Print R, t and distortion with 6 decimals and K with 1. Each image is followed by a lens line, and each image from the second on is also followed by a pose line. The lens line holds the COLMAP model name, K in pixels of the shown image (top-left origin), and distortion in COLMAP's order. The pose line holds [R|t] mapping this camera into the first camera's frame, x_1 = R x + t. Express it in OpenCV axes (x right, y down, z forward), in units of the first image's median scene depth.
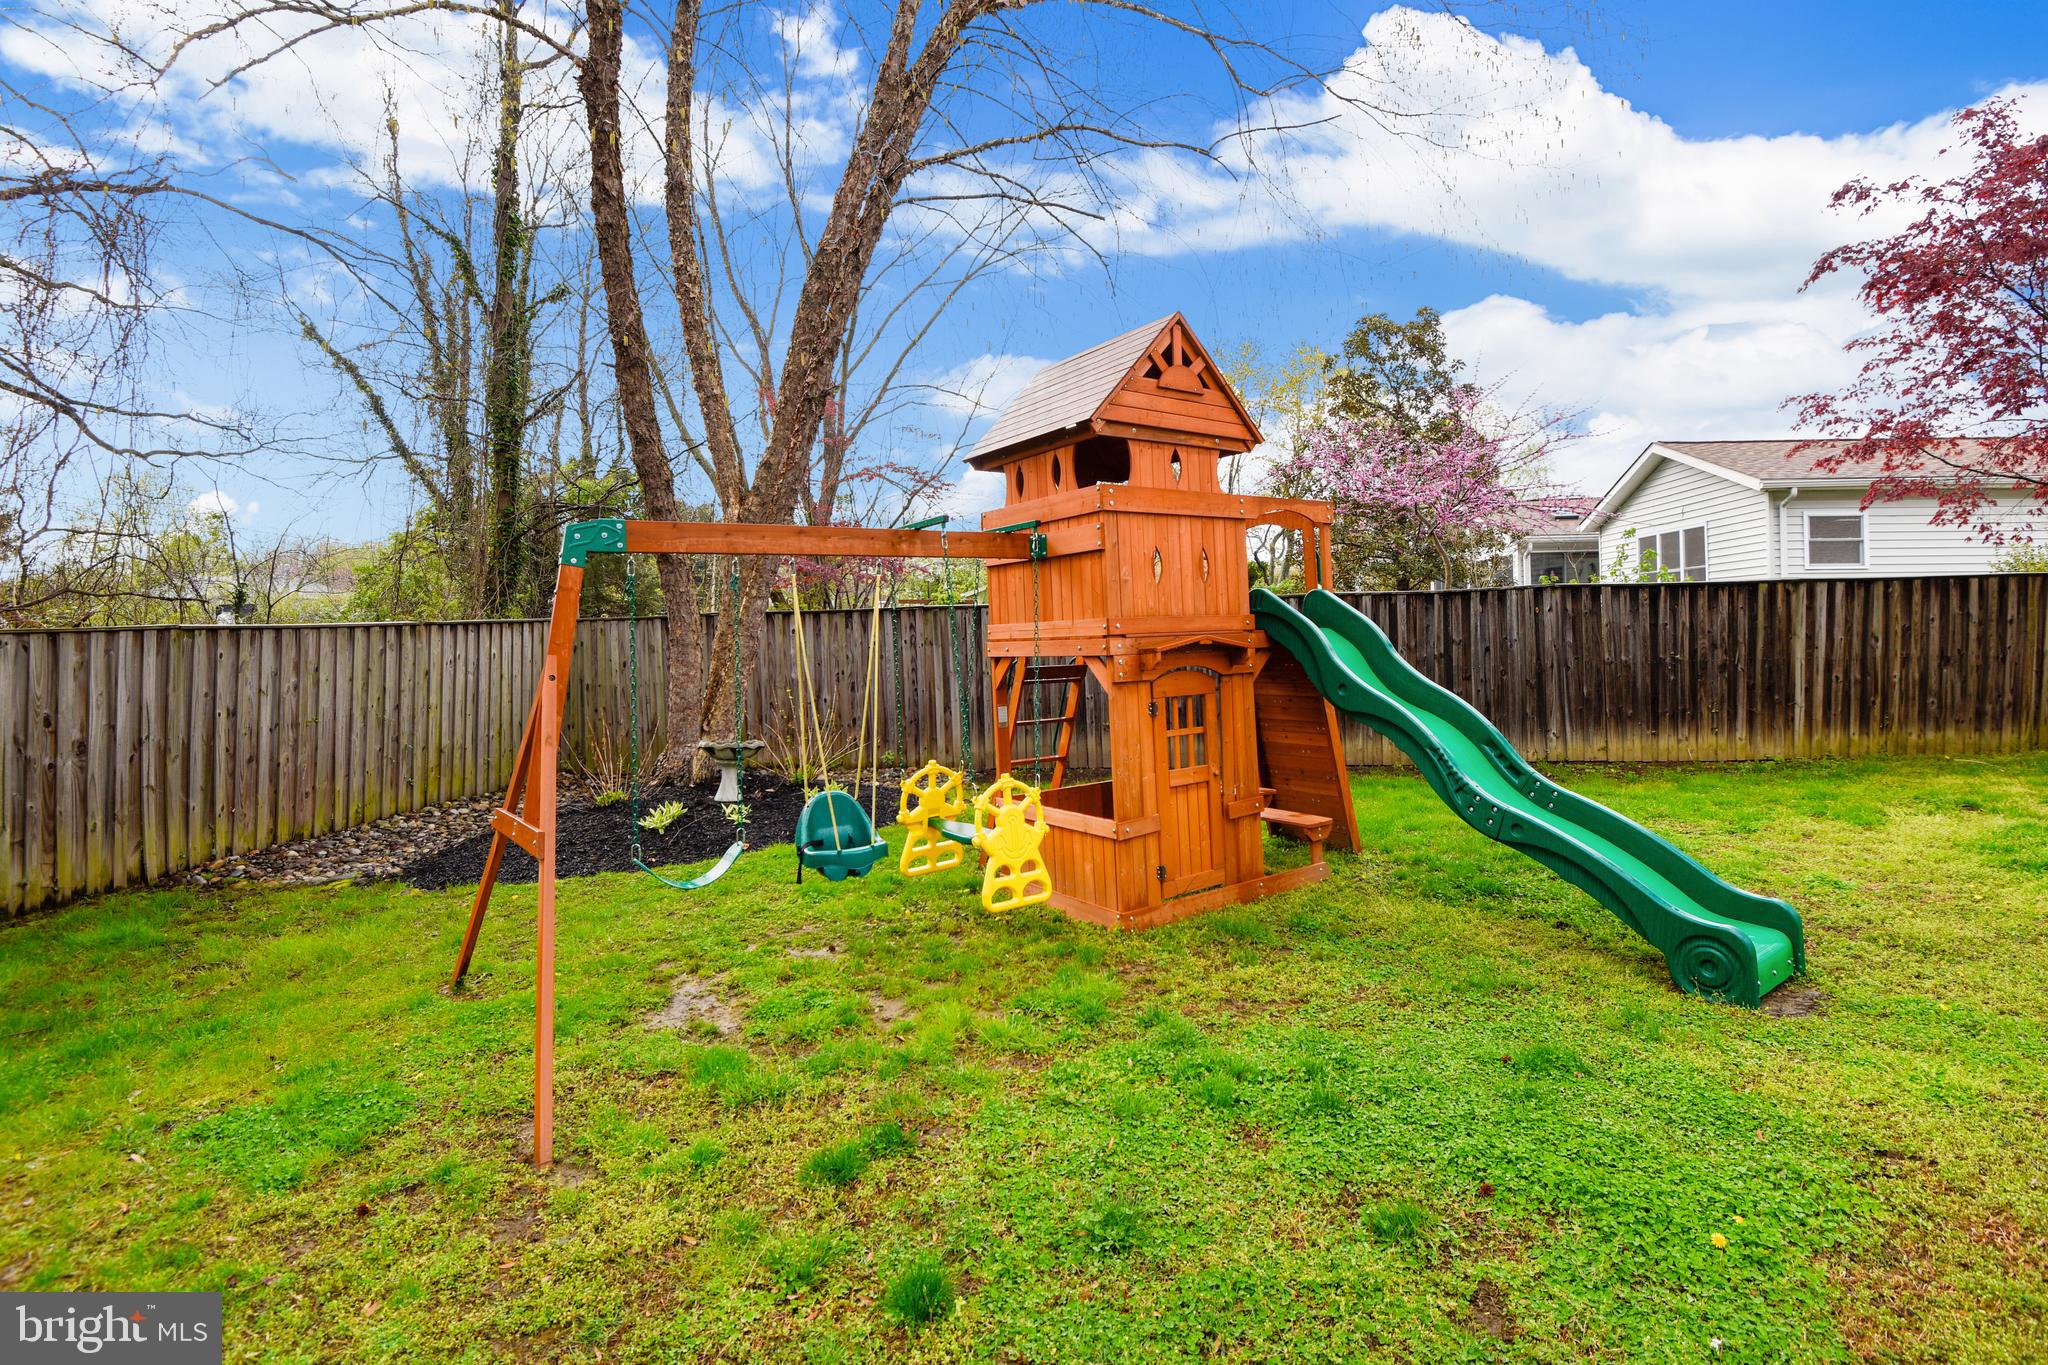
lens RADIAL K [[990.8, 0, 1021.0], [0, 990.8, 626.5], [0, 0, 1]] dist [-0.036888, -0.000325]
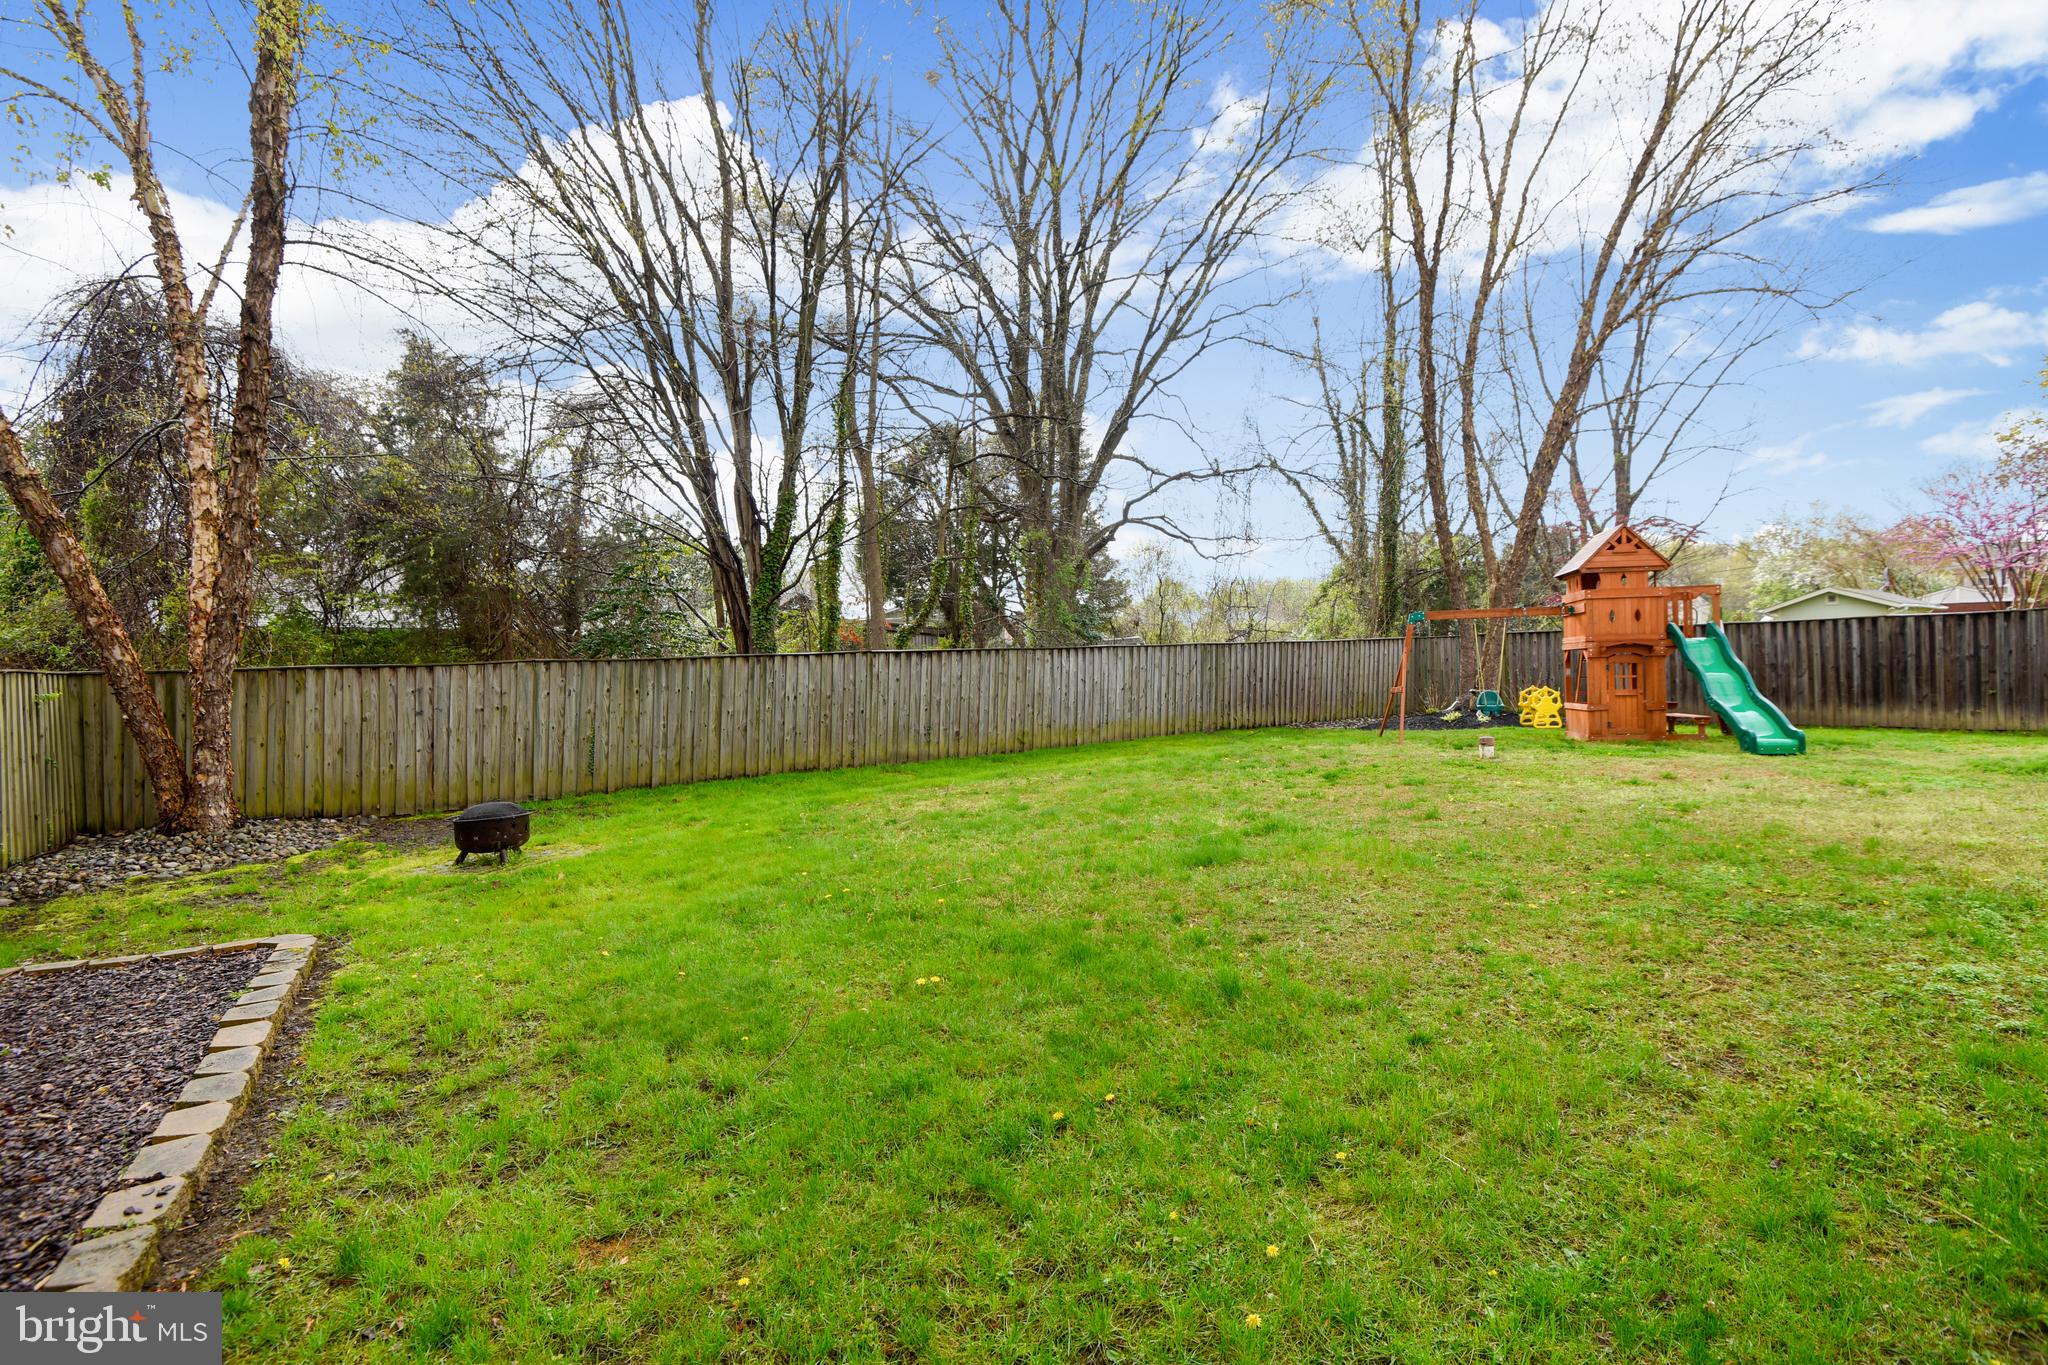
lens RADIAL K [[966.4, 0, 1024.1], [0, 966.4, 660.2], [0, 0, 1]] dist [-0.035607, -0.000544]
pose [[0.664850, 0.007209, -0.746942, 0.725761], [0.006981, 0.999850, 0.015863, 0.004914], [0.746944, -0.015761, 0.664700, -1.414878]]
